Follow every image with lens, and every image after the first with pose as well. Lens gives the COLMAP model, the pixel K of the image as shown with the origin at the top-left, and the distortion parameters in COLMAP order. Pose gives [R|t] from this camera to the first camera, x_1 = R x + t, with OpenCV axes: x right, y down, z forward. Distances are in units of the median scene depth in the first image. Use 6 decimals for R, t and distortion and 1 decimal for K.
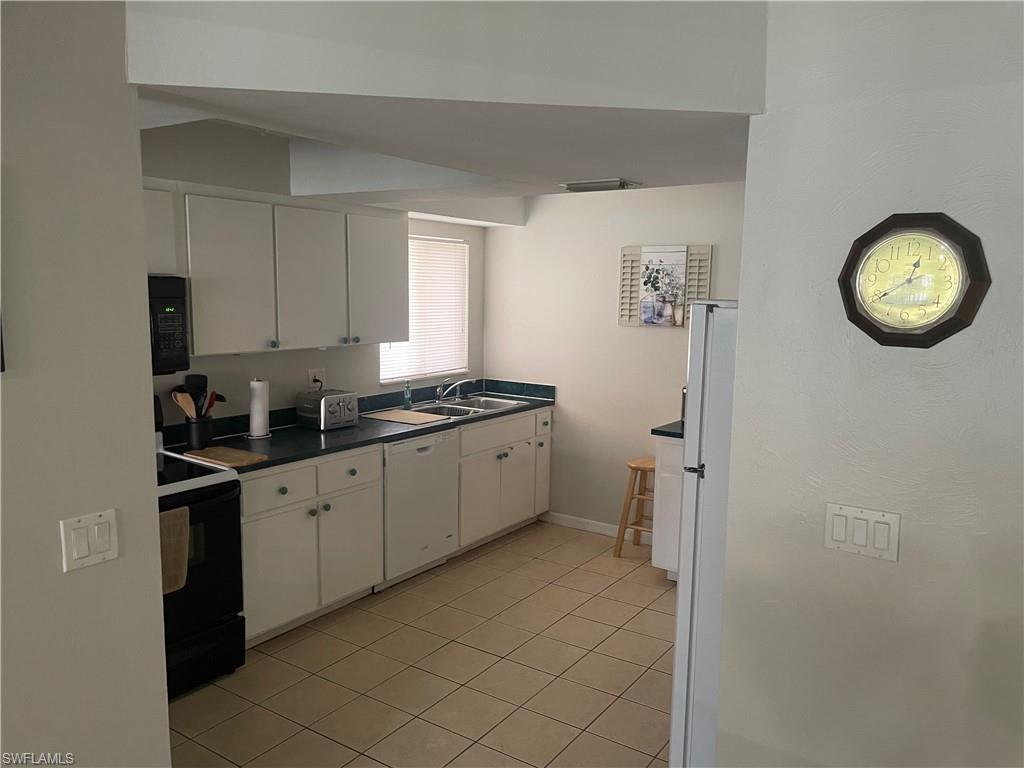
lens RADIAL K [[777.2, 0, 510.5], [0, 777.2, 394.5], [0, 0, 1]] dist [0.057296, -0.064915]
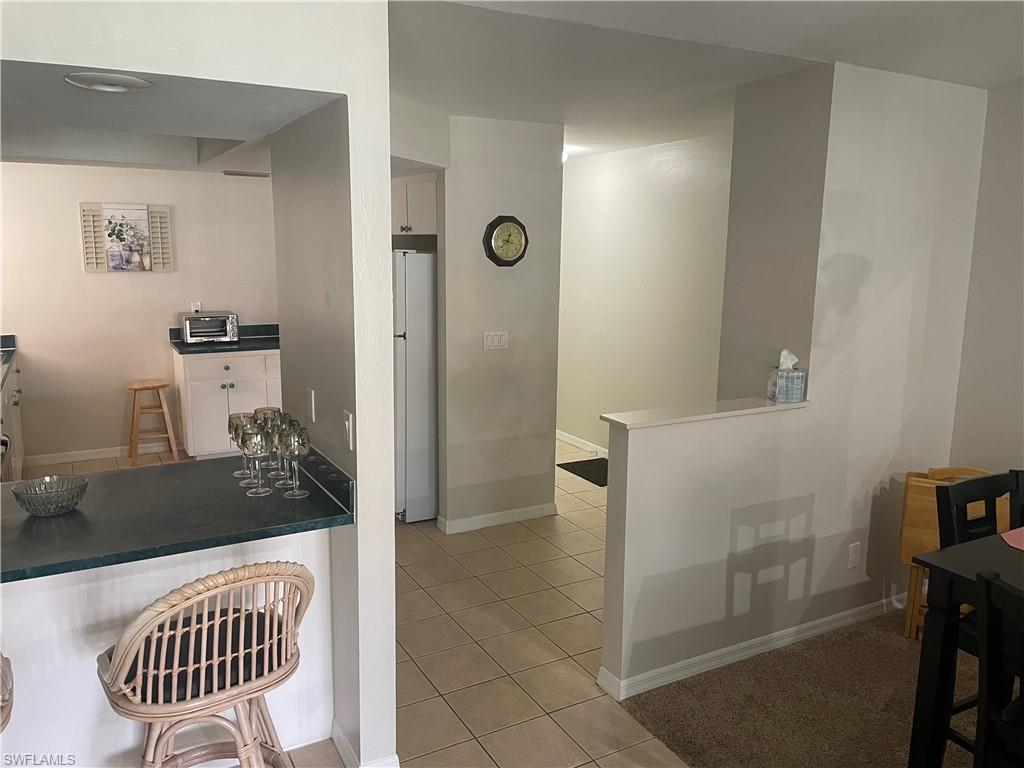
lens RADIAL K [[777.2, 0, 509.2], [0, 777.2, 382.4], [0, 0, 1]] dist [0.057296, -0.064915]
pose [[0.437687, -0.173195, 0.882289, -0.658331], [0.122335, 0.983618, 0.132398, -0.007392], [-0.890766, 0.049986, 0.451705, -0.064521]]
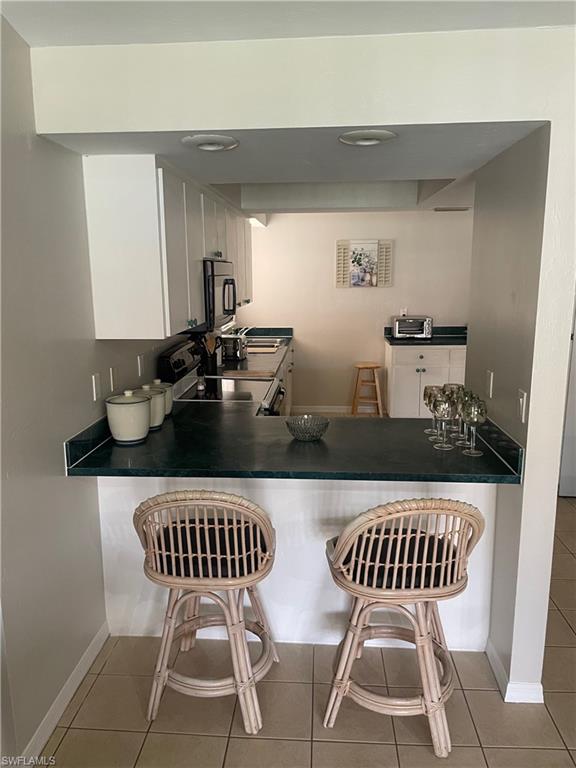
lens RADIAL K [[582.9, 0, 284.9], [0, 582.9, 383.6], [0, 0, 1]] dist [0.057296, -0.064915]
pose [[0.854585, -0.123214, 0.504483, -0.649163], [0.095007, 0.992145, 0.081379, 0.004849], [-0.510547, -0.021616, 0.859578, -0.040518]]
